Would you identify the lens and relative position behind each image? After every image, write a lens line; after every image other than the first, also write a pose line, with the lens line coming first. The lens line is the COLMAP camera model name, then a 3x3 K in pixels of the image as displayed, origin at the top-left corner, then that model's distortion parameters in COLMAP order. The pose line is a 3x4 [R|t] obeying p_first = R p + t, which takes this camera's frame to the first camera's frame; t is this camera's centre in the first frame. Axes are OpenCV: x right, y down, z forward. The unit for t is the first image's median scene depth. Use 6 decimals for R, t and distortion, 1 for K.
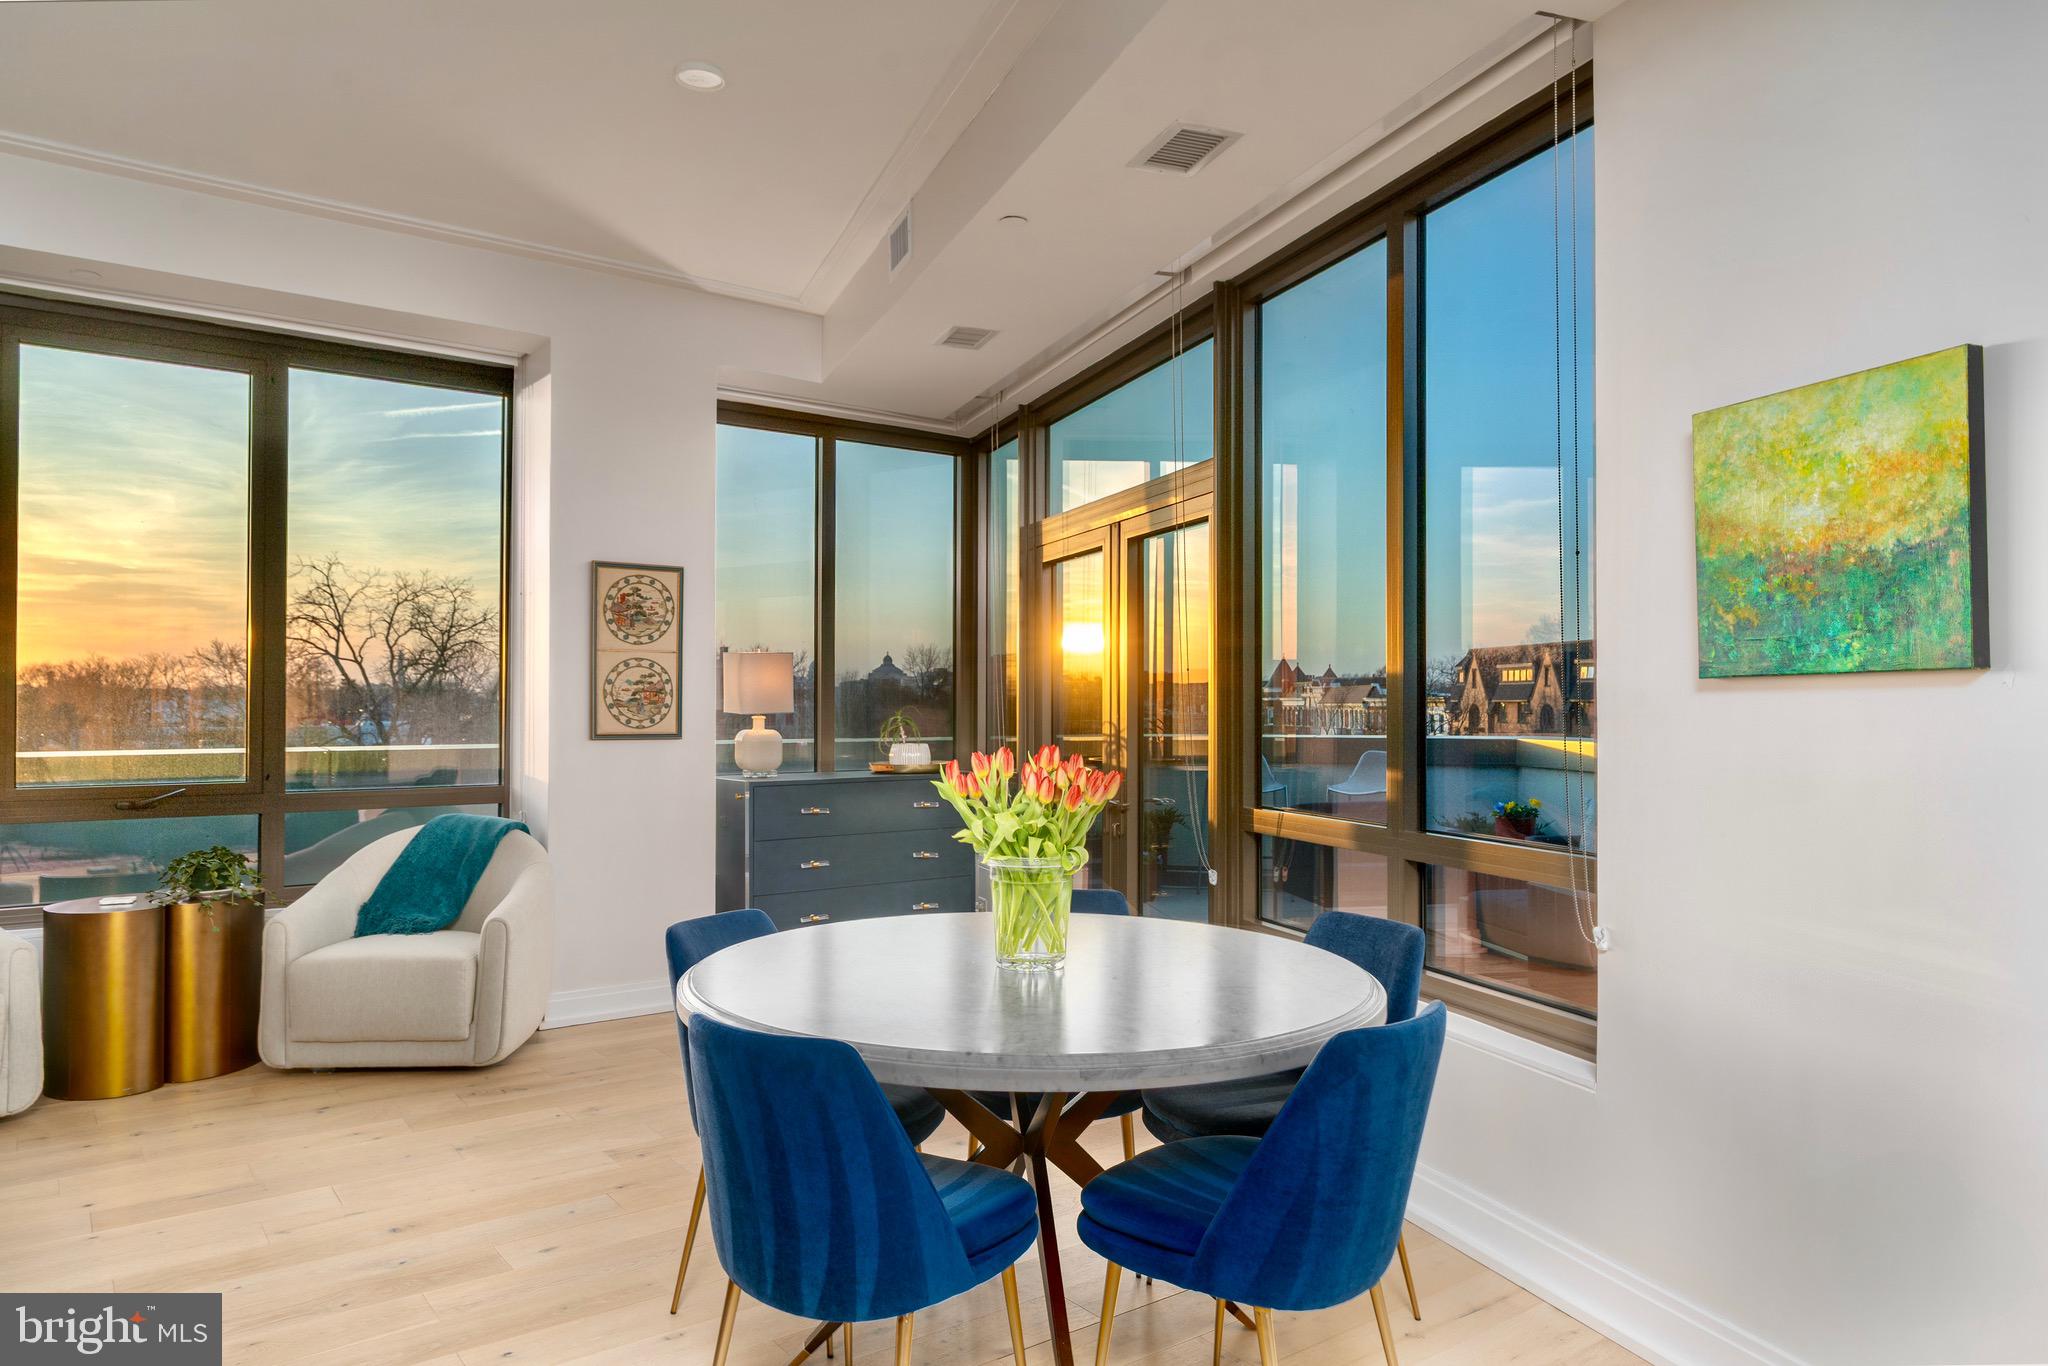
lens RADIAL K [[1302.8, 0, 998.3], [0, 1302.8, 689.5], [0, 0, 1]] dist [0.024351, -0.000888]
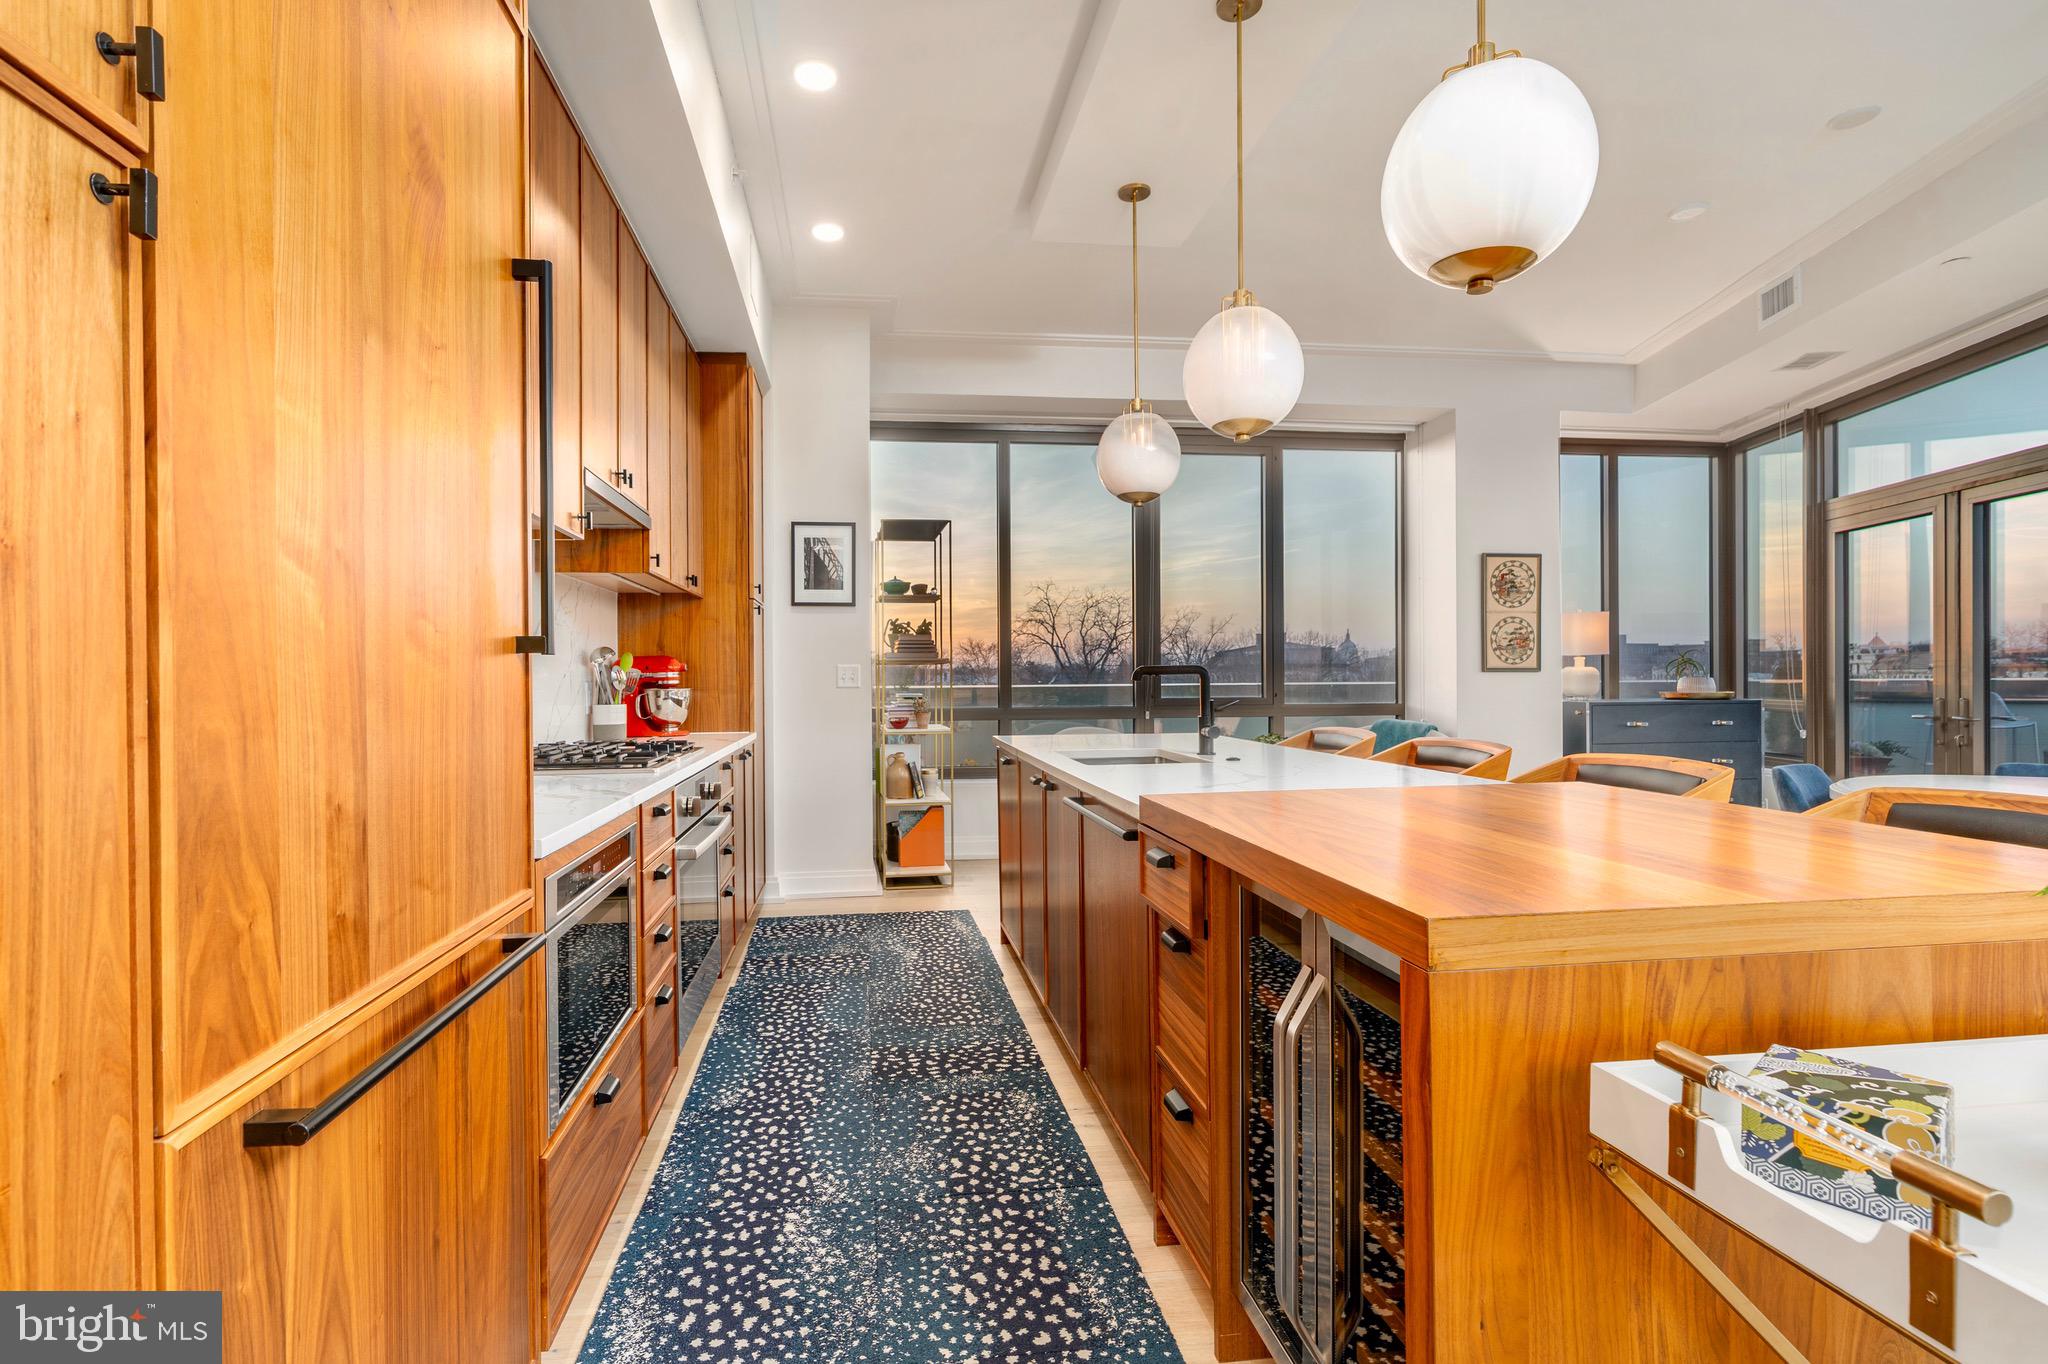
lens RADIAL K [[943.2, 0, 975.2], [0, 943.2, 678.8], [0, 0, 1]] dist [-0.001599, 0.000019]
pose [[0.870137, -0.006211, -0.492770, -0.277570], [0.012964, 0.999863, 0.010289, 0.027196], [0.492639, -0.015341, 0.870099, -0.231327]]
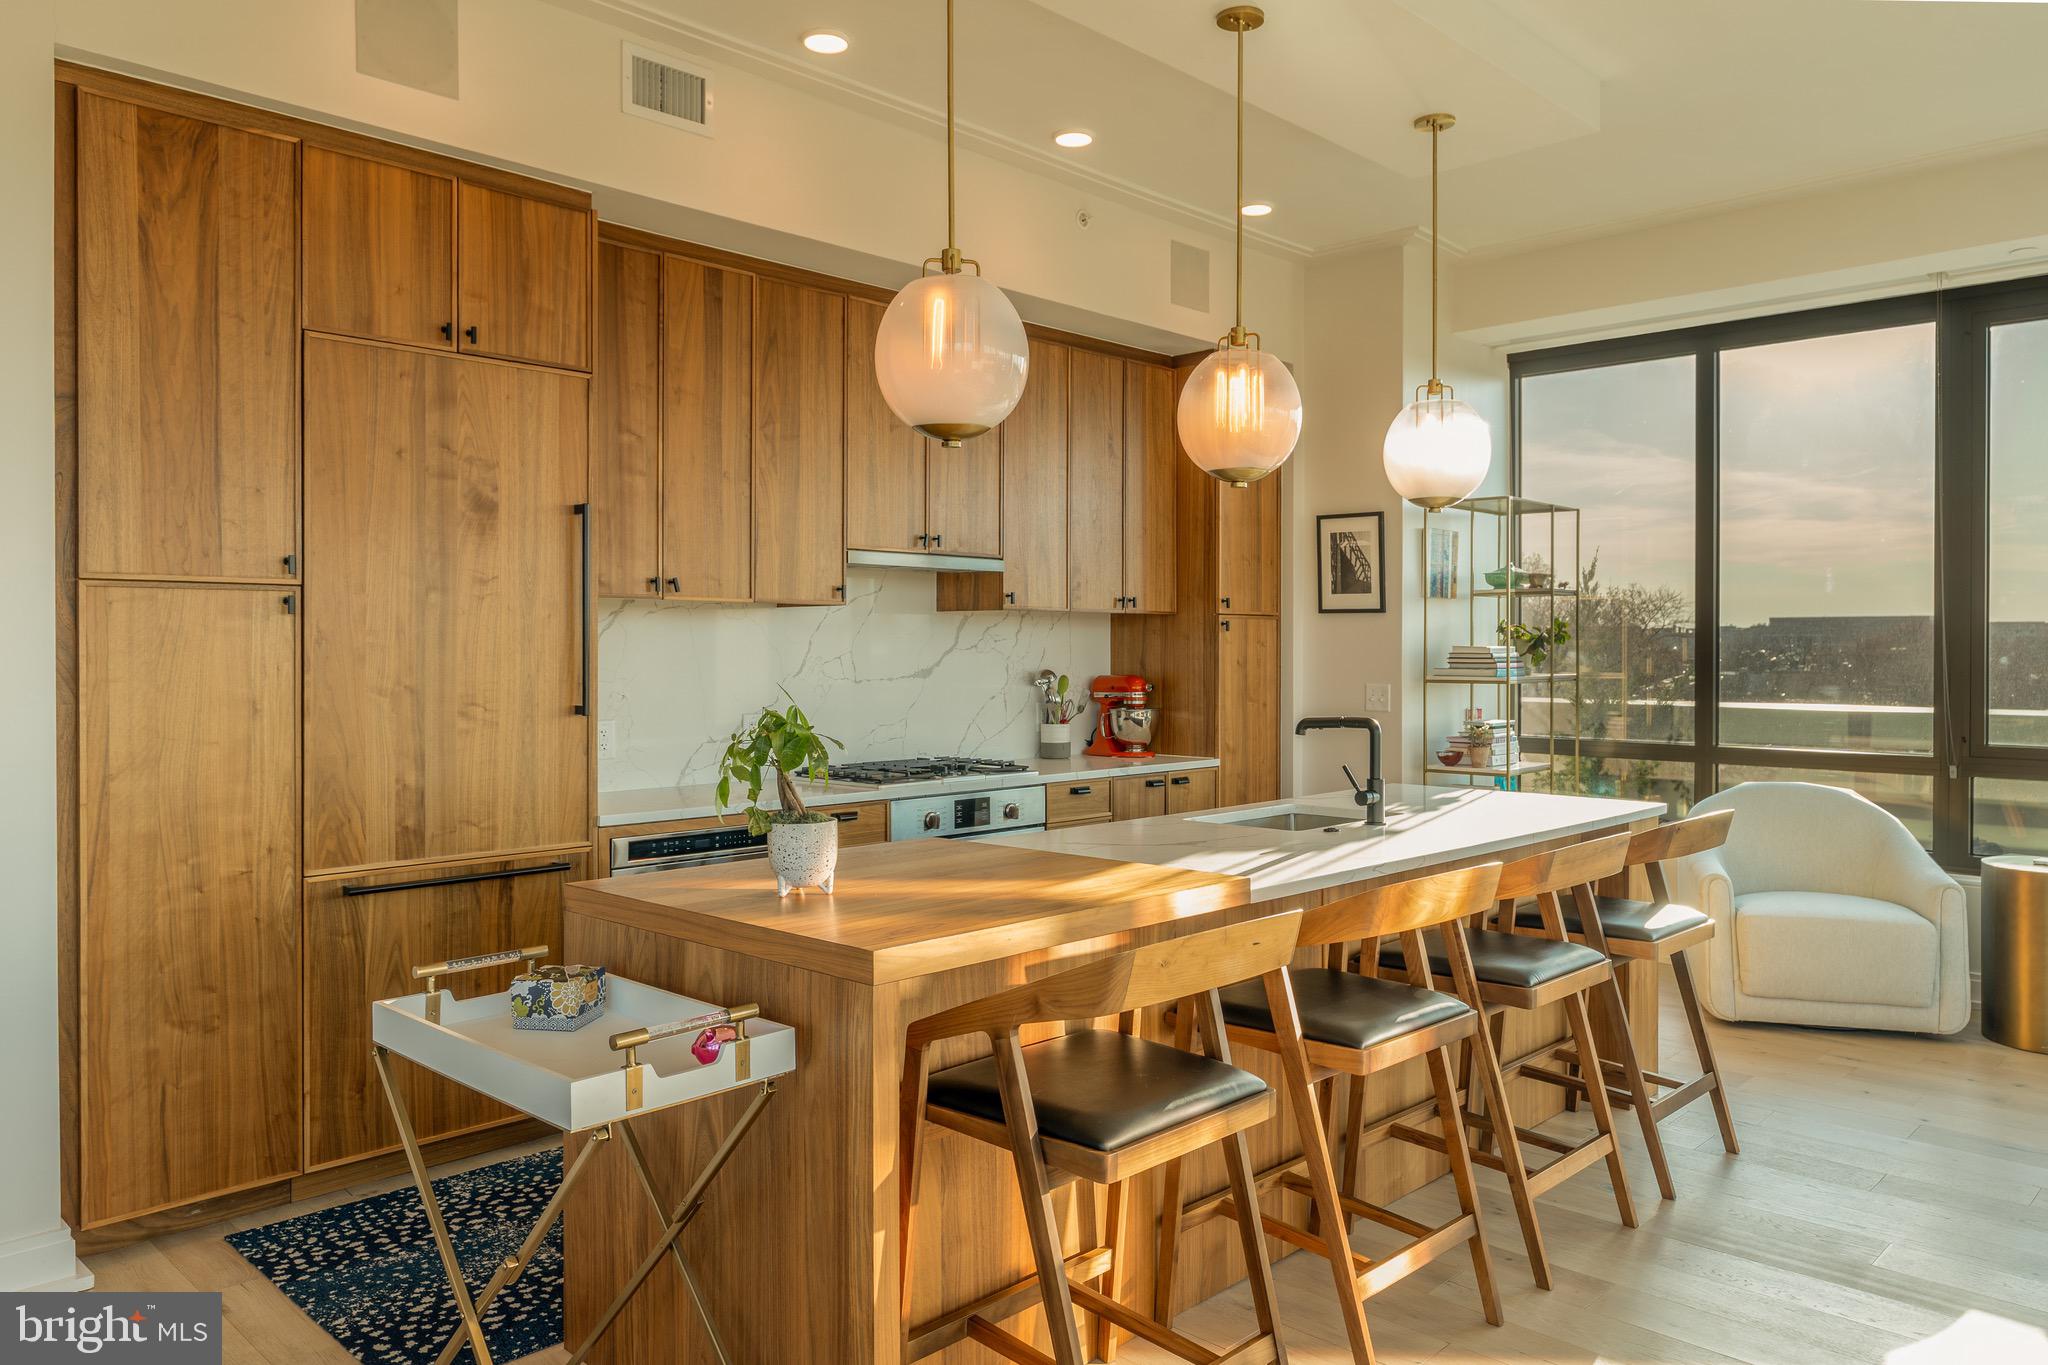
lens RADIAL K [[1454.9, 0, 1024.4], [0, 1454.9, 648.7], [0, 0, 1]] dist [0.004231, 0.003179]
pose [[0.174896, 0.001438, -0.984586, 0.244426], [0.008206, 0.999962, 0.002918, -0.011724], [0.984553, -0.008589, 0.174878, 0.018755]]
